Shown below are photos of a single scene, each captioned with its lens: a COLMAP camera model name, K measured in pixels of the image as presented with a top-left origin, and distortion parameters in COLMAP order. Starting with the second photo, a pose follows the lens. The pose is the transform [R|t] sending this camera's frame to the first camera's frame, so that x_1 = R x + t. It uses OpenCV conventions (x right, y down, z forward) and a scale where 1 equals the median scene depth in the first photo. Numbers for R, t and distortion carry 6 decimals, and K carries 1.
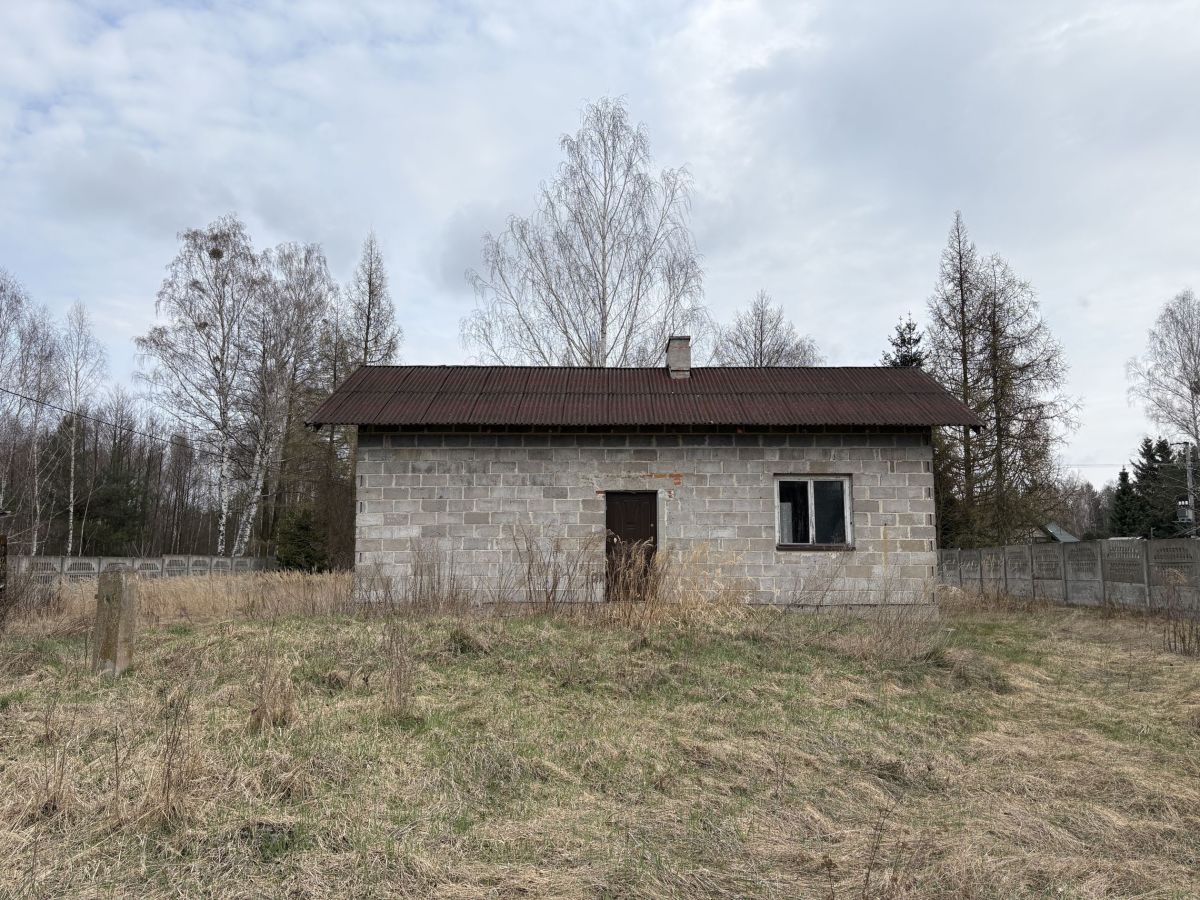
lens RADIAL K [[900.4, 0, 602.0], [0, 900.4, 453.9], [0, 0, 1]] dist [0.090070, -0.154907]
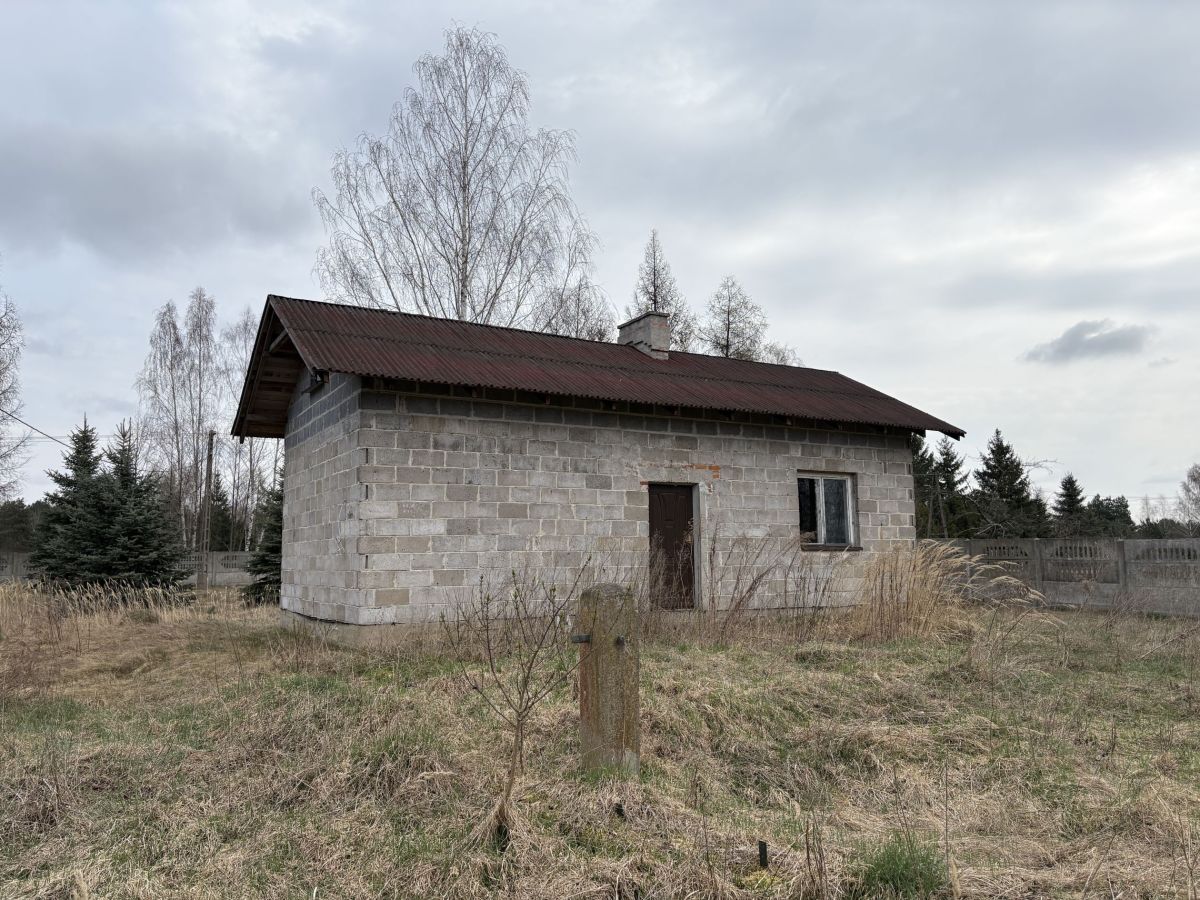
lens RADIAL K [[900.4, 0, 602.0], [0, 900.4, 453.9], [0, 0, 1]] dist [0.090070, -0.154907]
pose [[0.861747, 0.050898, 0.504779, -0.468546], [-0.053387, 0.998528, -0.009542, 0.025101], [-0.504522, -0.018726, 0.863196, 0.282202]]
